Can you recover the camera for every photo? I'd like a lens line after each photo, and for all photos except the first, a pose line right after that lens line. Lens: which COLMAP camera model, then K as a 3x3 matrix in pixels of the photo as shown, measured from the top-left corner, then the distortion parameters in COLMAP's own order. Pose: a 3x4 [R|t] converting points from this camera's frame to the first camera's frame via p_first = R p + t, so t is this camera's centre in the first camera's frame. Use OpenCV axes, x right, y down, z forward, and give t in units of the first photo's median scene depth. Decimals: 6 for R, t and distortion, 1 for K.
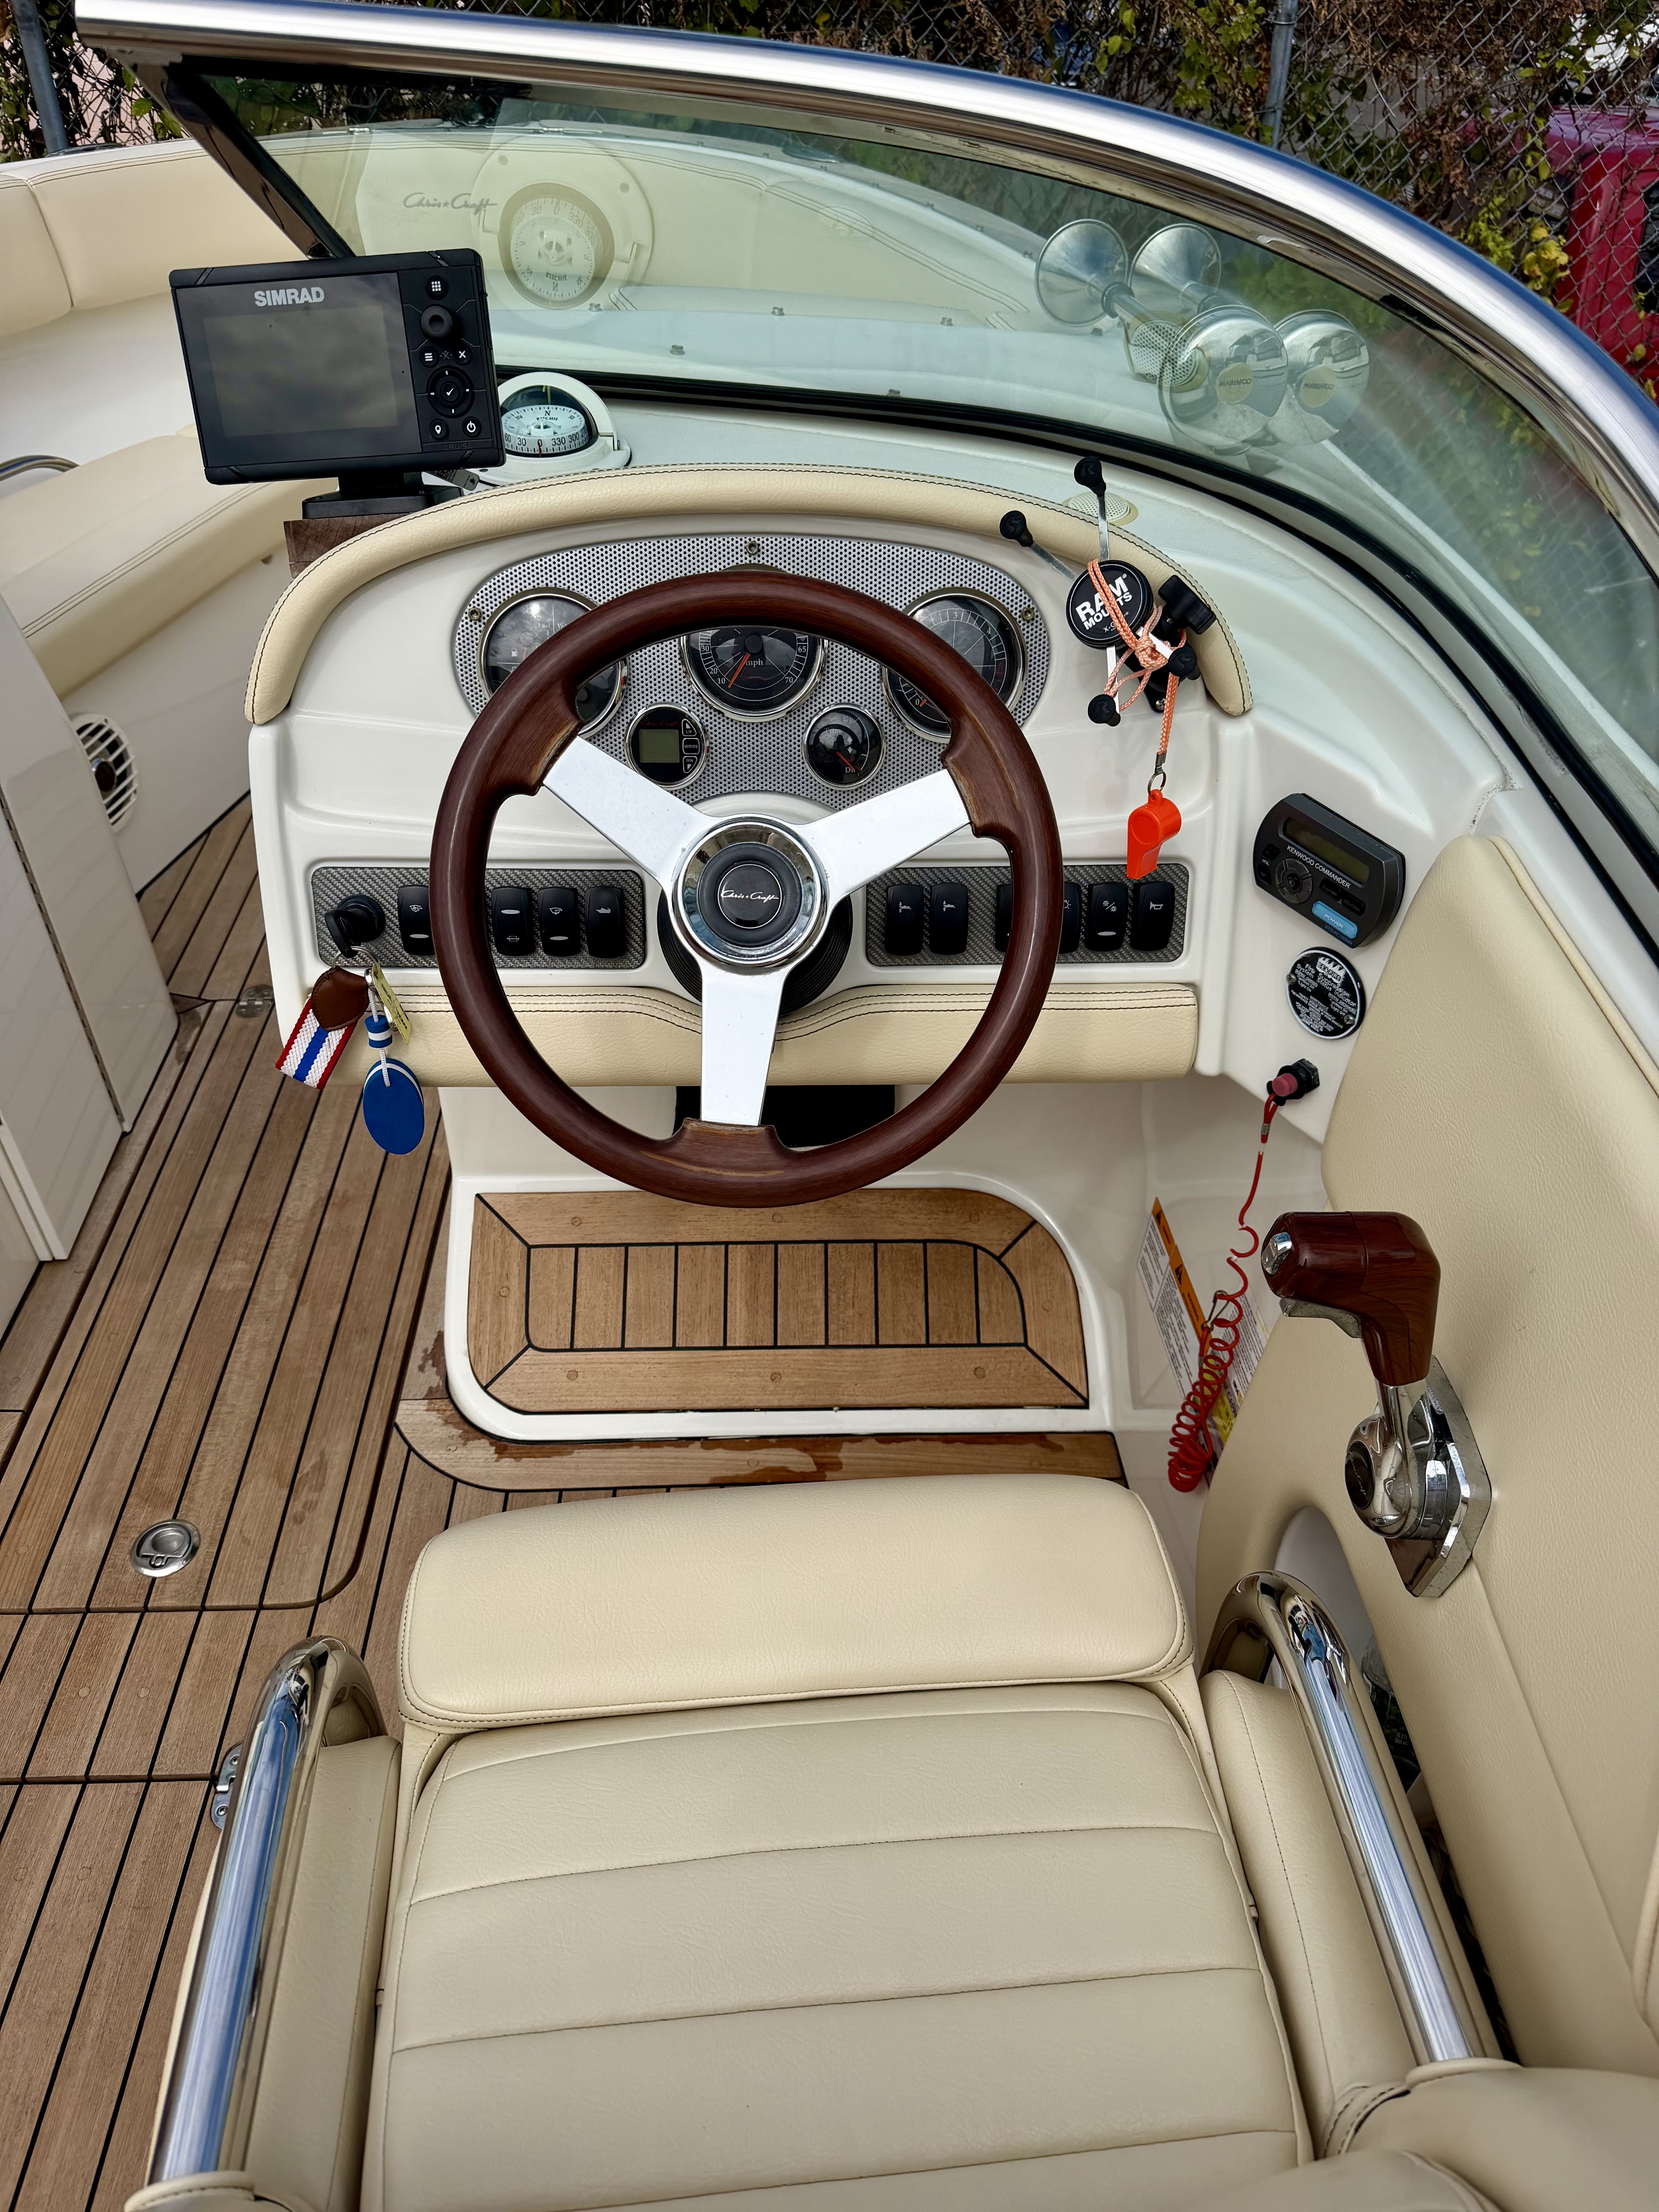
lens RADIAL K [[1555.4, 0, 840.7], [0, 1555.4, 1109.1], [0, 0, 1]] dist [-0.000297, -0.002638]
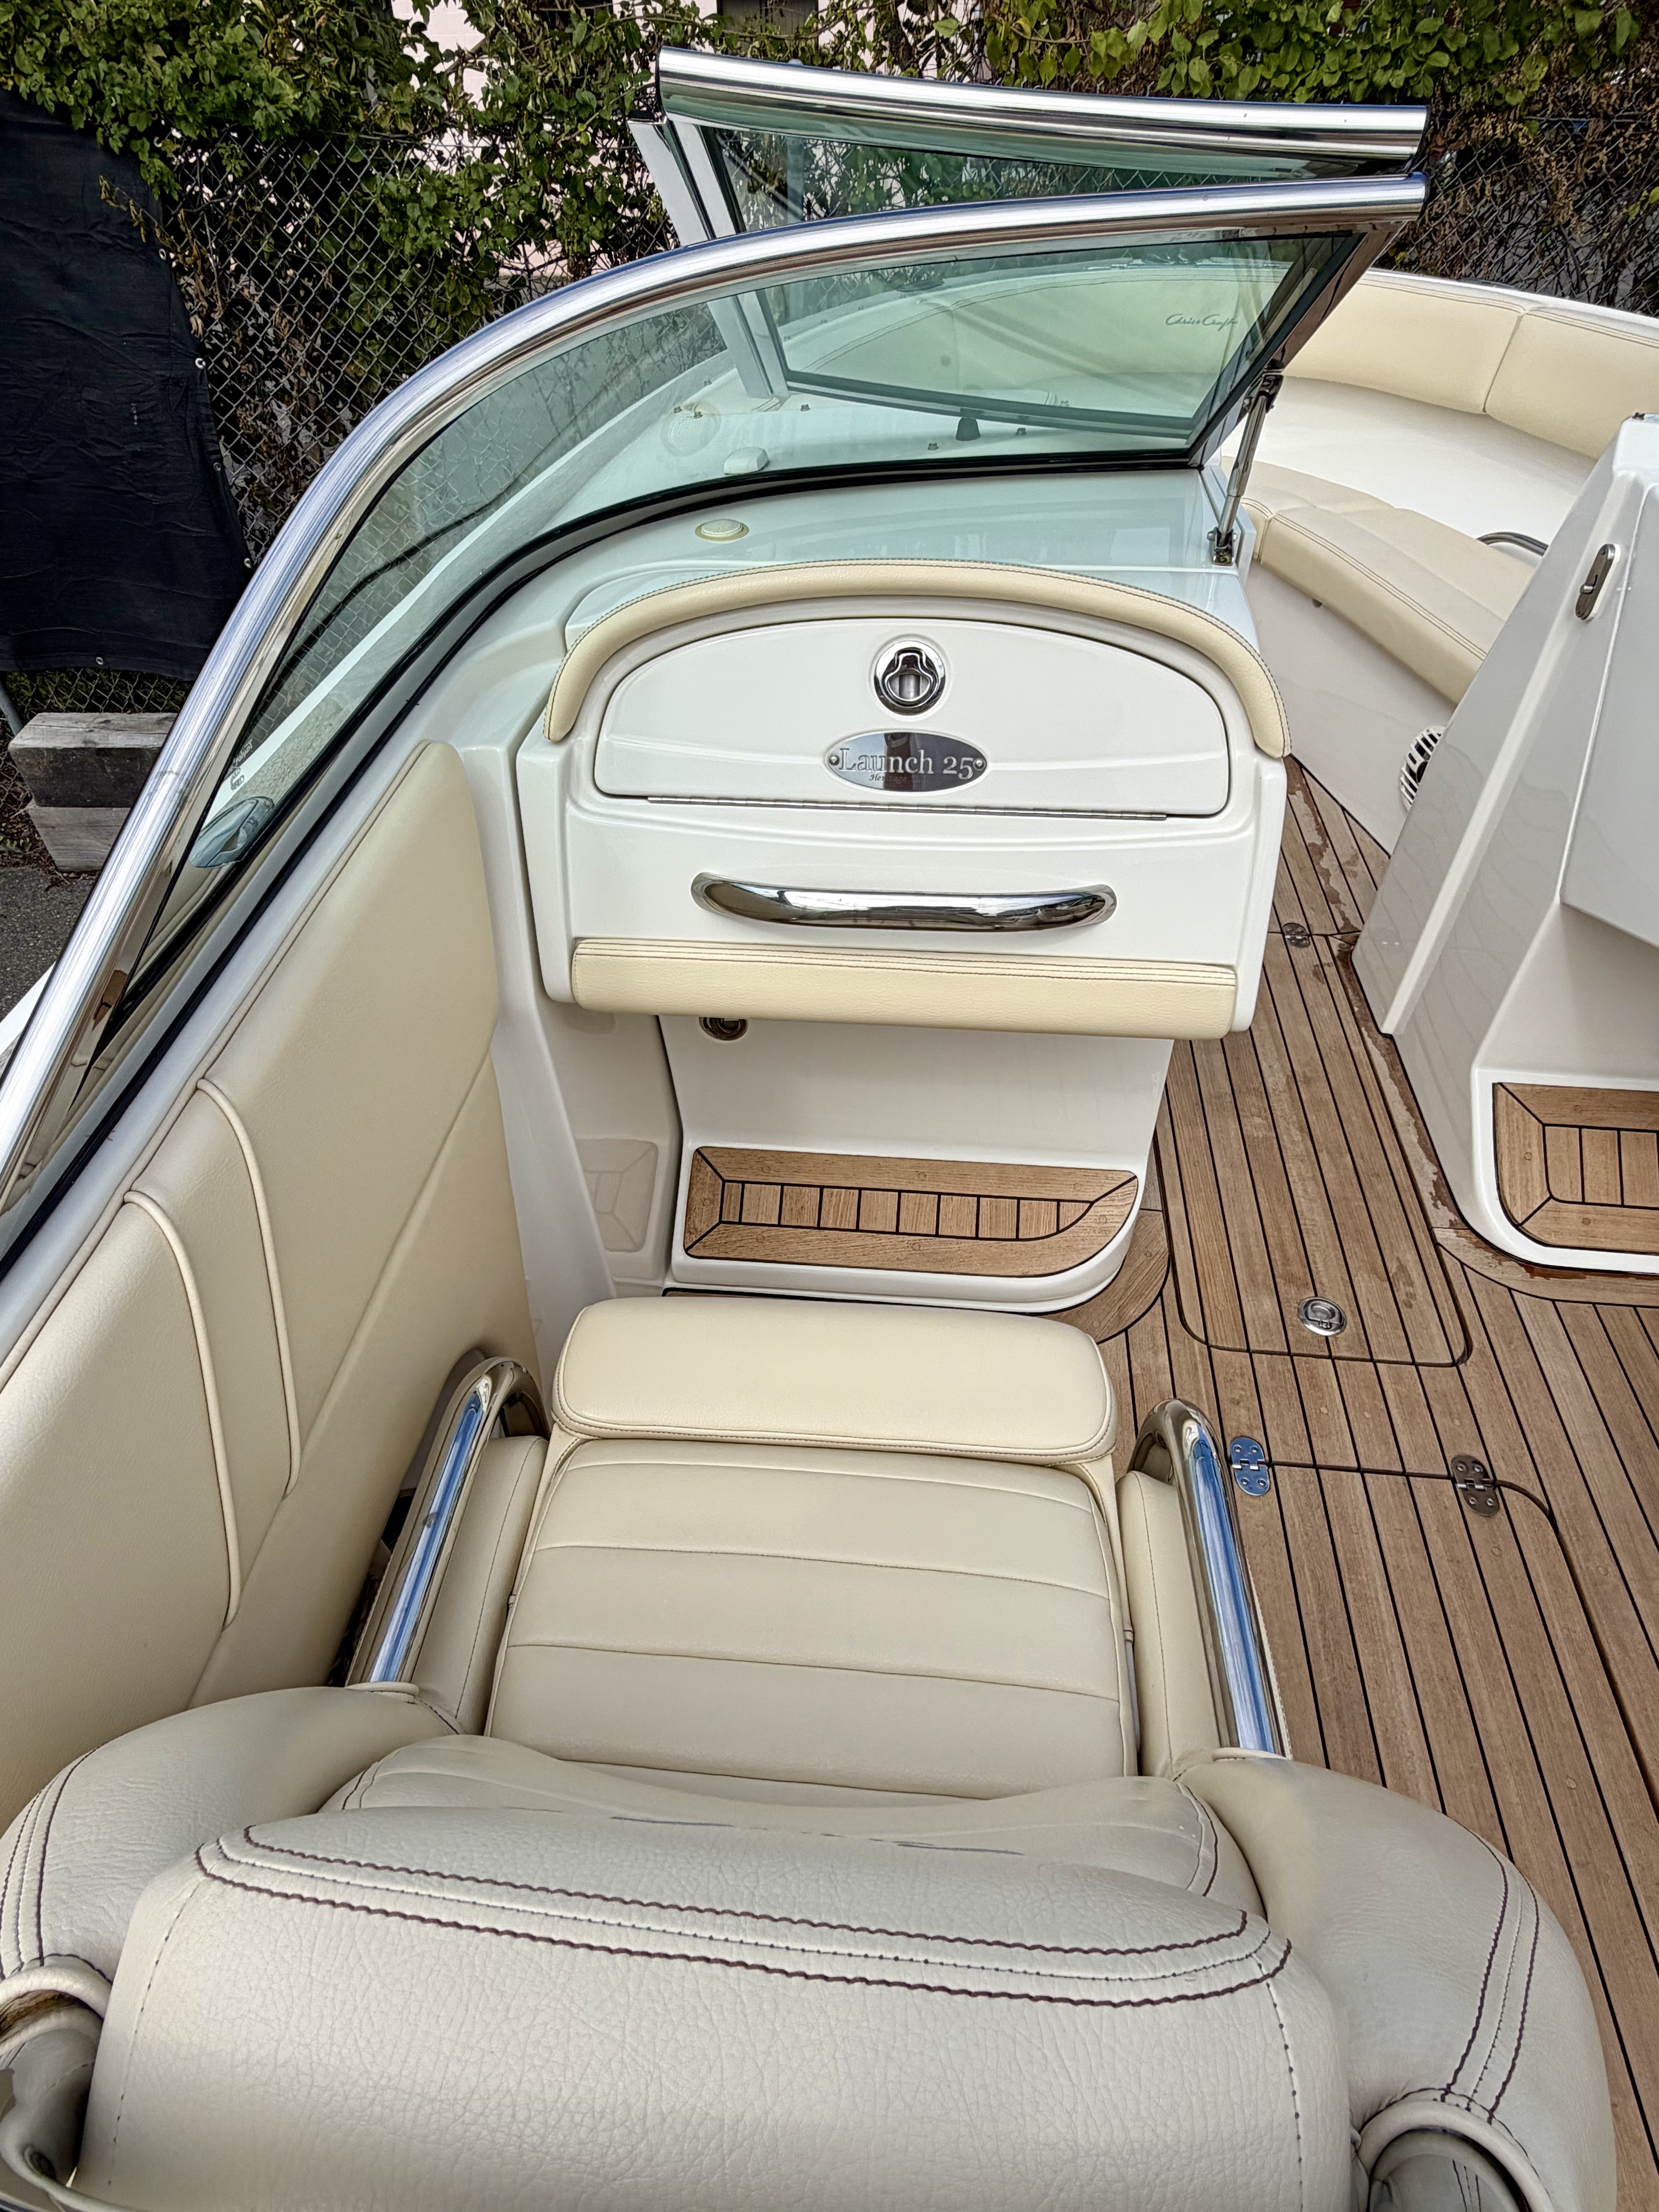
lens RADIAL K [[1198.2, 0, 827.6], [0, 1198.2, 1092.1], [0, 0, 1]] dist [-0.000017, -0.001485]
pose [[0.991433, 0.077769, -0.104938, -0.753154], [-0.072532, 0.995966, 0.052833, 0.054022], [0.108624, -0.044769, 0.993074, -0.111854]]
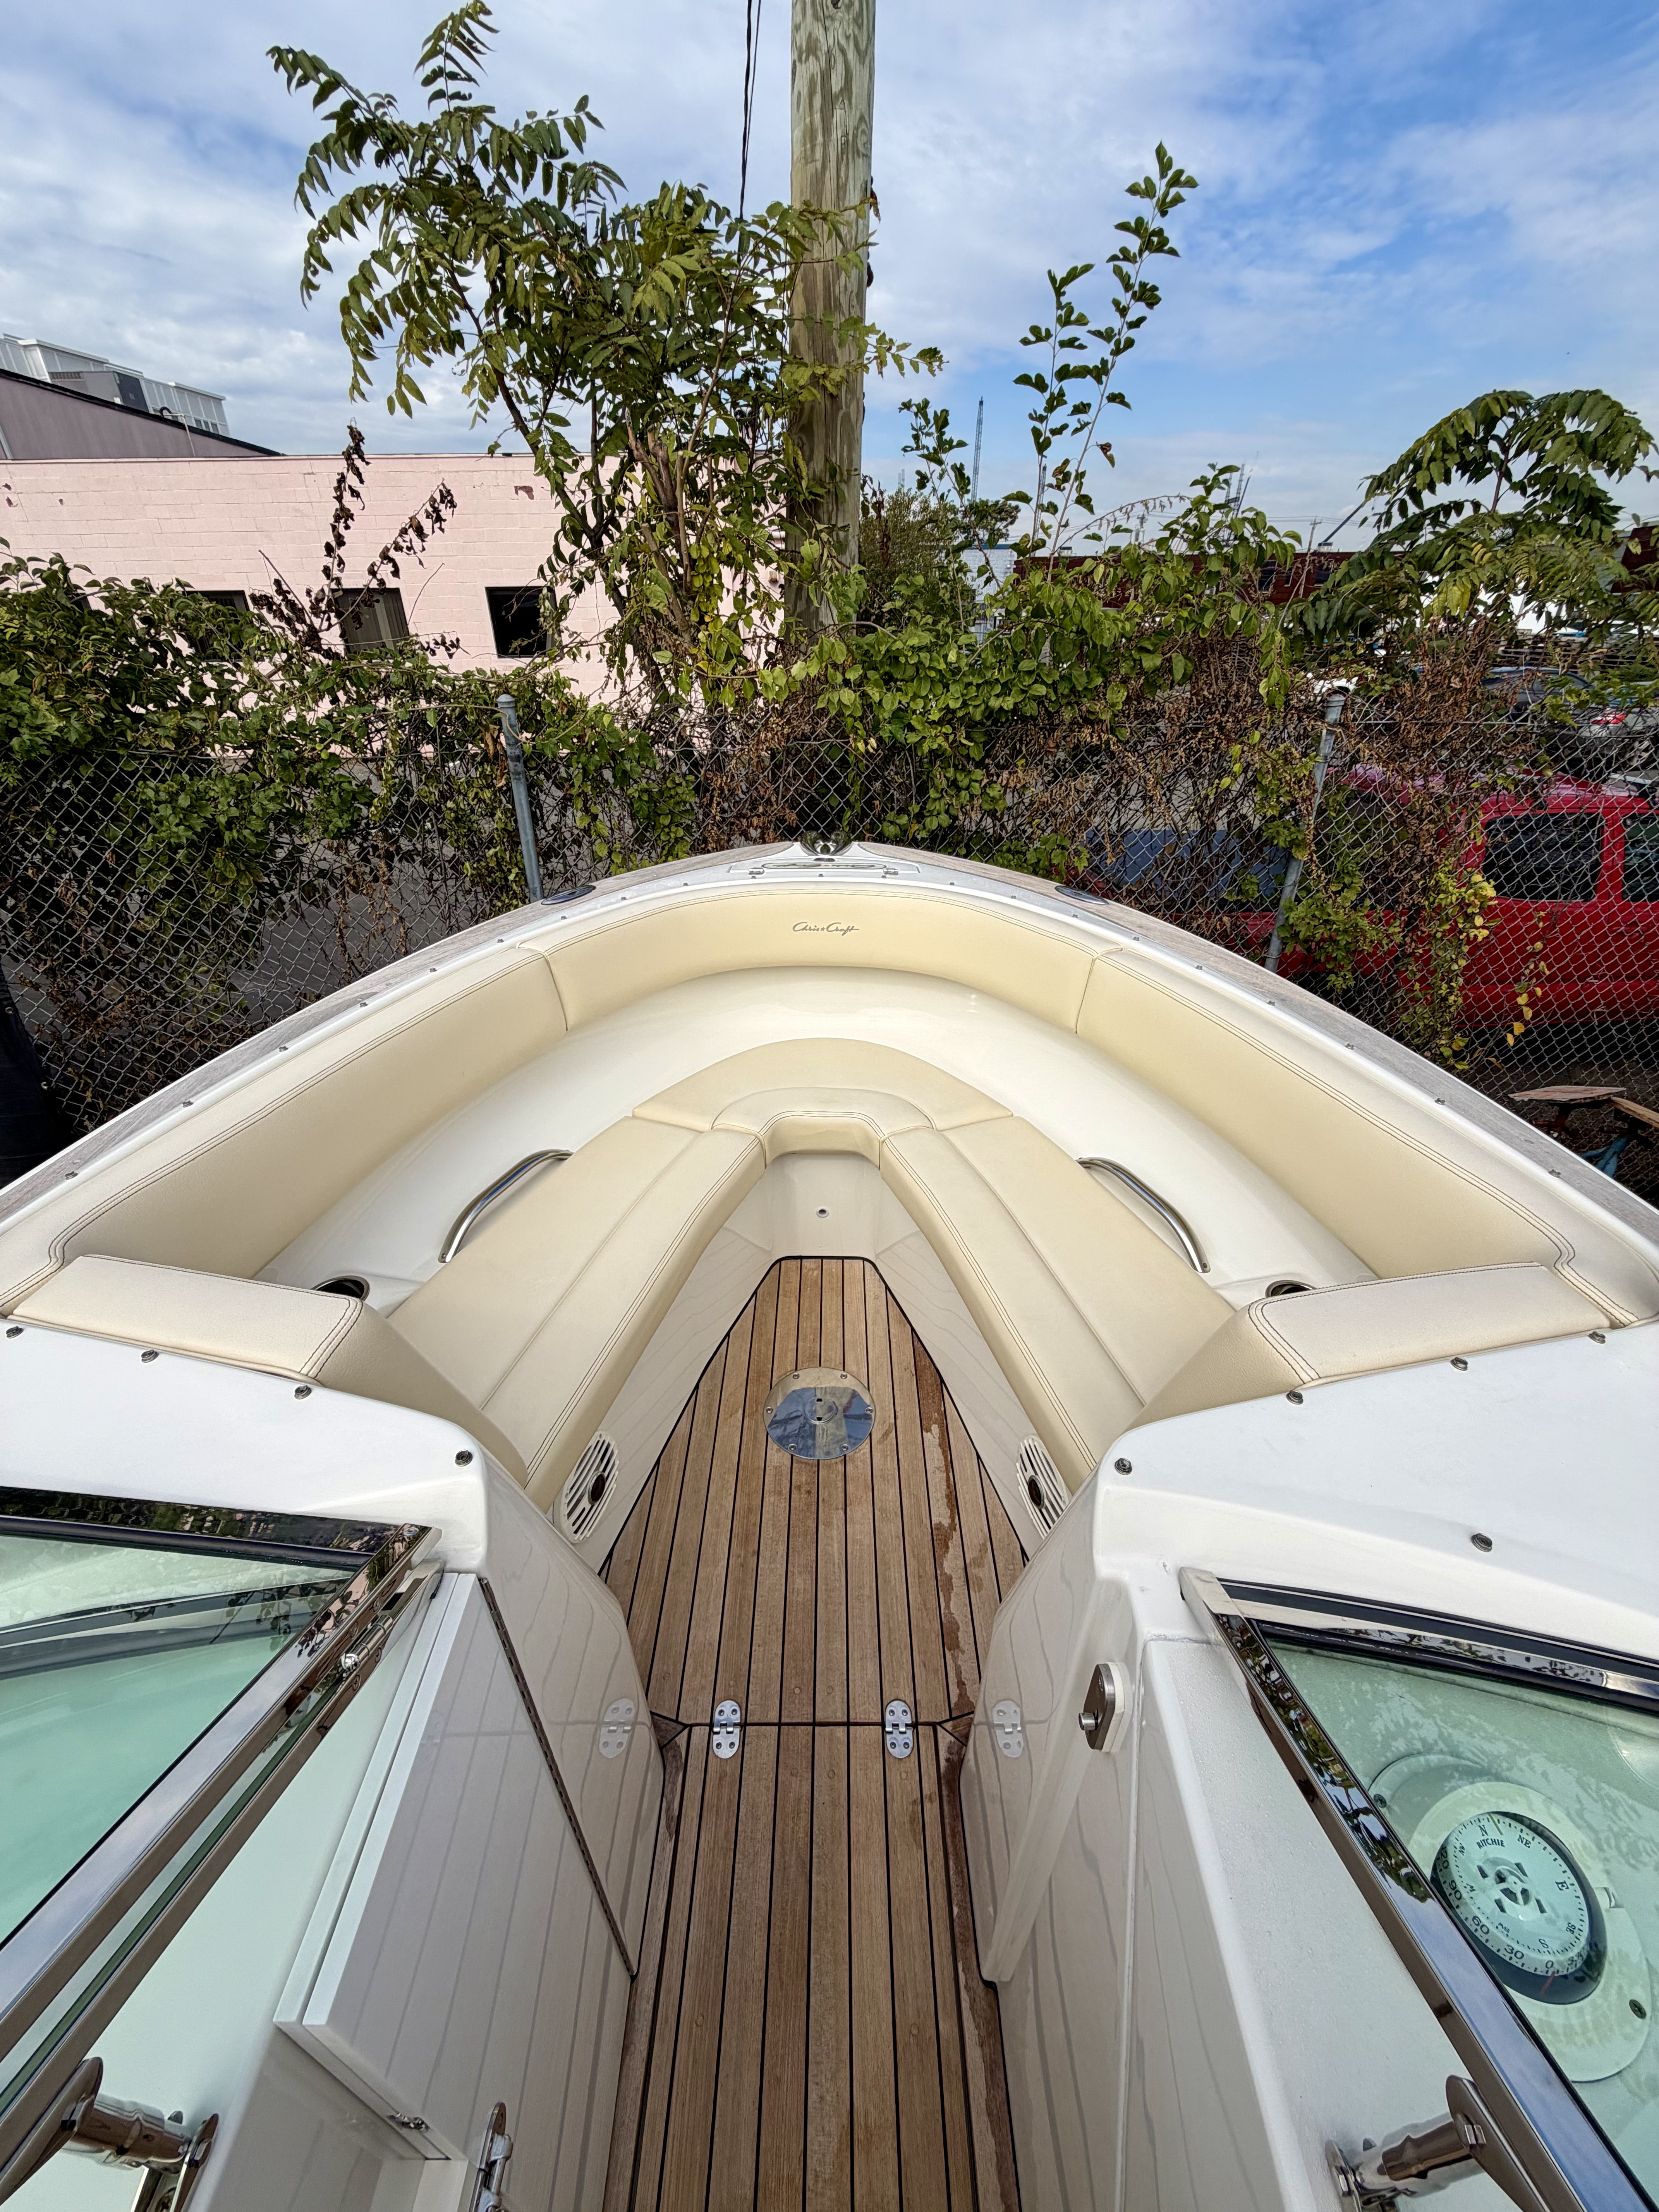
lens RADIAL K [[876.6, 0, 831.5], [0, 876.6, 1098.6], [0, 0, 1]] dist [-0.001871, -0.000037]
pose [[0.999088, 0.009673, -0.041582, -0.393093], [-0.015805, 0.988597, -0.149756, -0.587153], [0.039660, 0.150277, 0.987848, 0.447548]]
